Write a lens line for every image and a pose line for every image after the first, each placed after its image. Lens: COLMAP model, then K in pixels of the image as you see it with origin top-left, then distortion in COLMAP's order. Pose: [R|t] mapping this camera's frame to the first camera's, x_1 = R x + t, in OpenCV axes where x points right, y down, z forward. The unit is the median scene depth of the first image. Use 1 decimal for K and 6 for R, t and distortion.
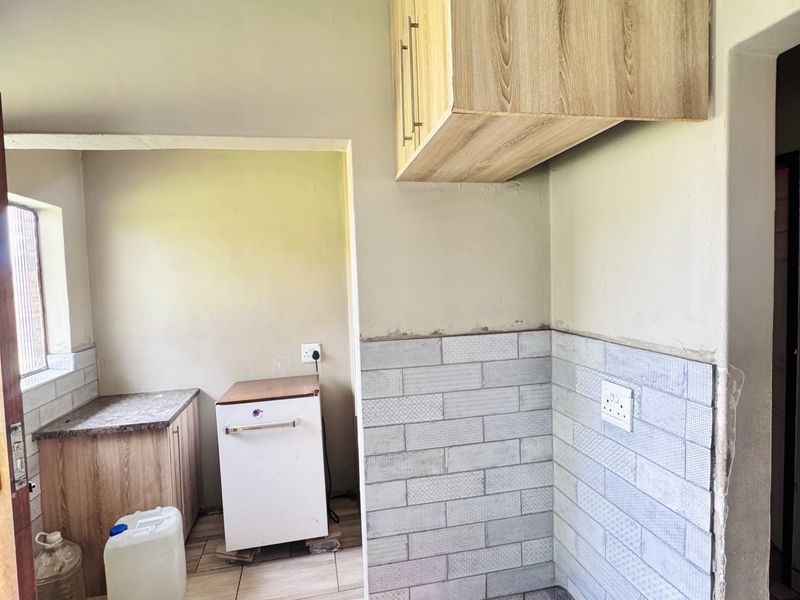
lens RADIAL K [[427.2, 0, 399.2], [0, 427.2, 299.2], [0, 0, 1]] dist [-0.003185, 0.001198]
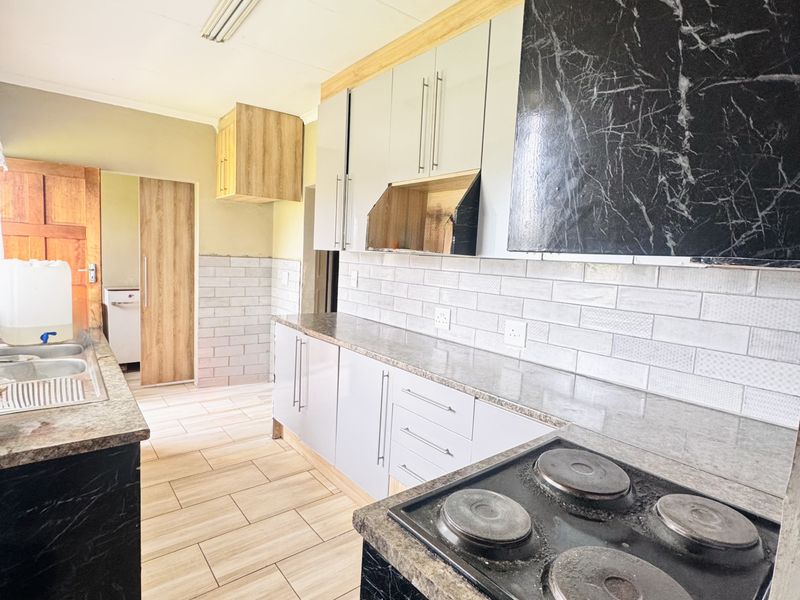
lens RADIAL K [[427.2, 0, 399.5], [0, 427.2, 297.8], [0, 0, 1]] dist [-0.003185, 0.001198]
pose [[0.890378, 0.033467, 0.453991, -0.167881], [-0.055732, 0.997806, 0.035747, 0.186742], [-0.451798, -0.057130, 0.890289, -1.923594]]
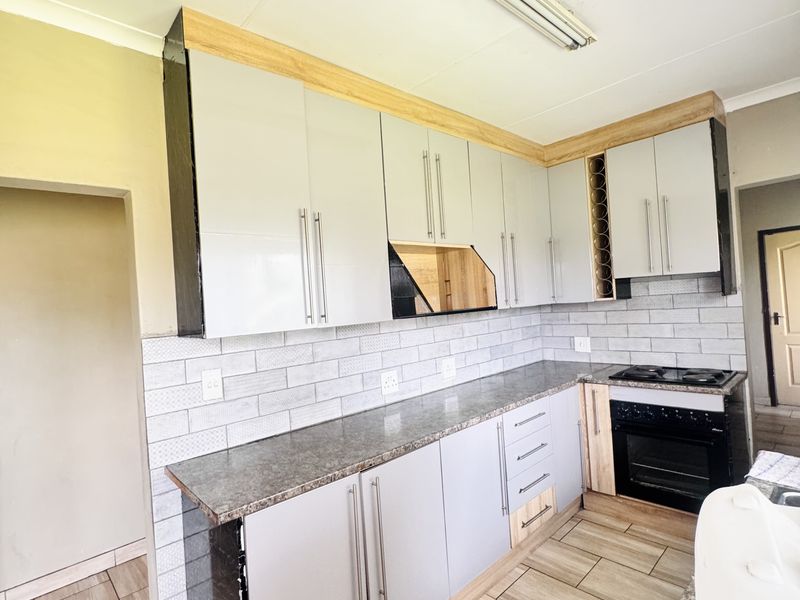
lens RADIAL K [[427.2, 0, 398.1], [0, 427.2, 299.1], [0, 0, 1]] dist [-0.003185, 0.001198]
pose [[-0.506133, 0.071358, 0.859498, -0.663623], [0.127817, 0.991773, -0.007072, 0.027721], [-0.852931, 0.106279, -0.511090, 0.176990]]
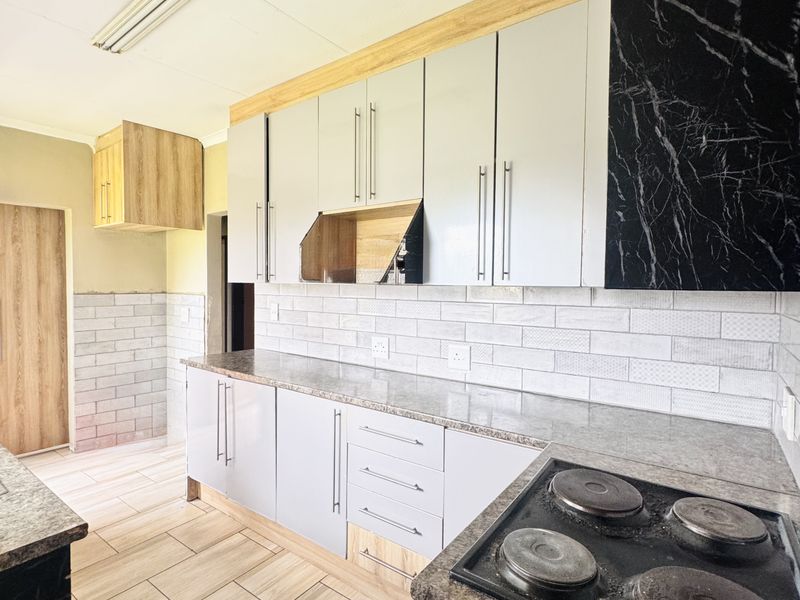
lens RADIAL K [[427.2, 0, 398.6], [0, 427.2, 297.9], [0, 0, 1]] dist [-0.003185, 0.001198]
pose [[0.746583, 0.017025, 0.665074, -0.294646], [0.001751, 0.999619, -0.027555, 0.172831], [-0.665289, 0.021737, 0.746269, -1.796577]]
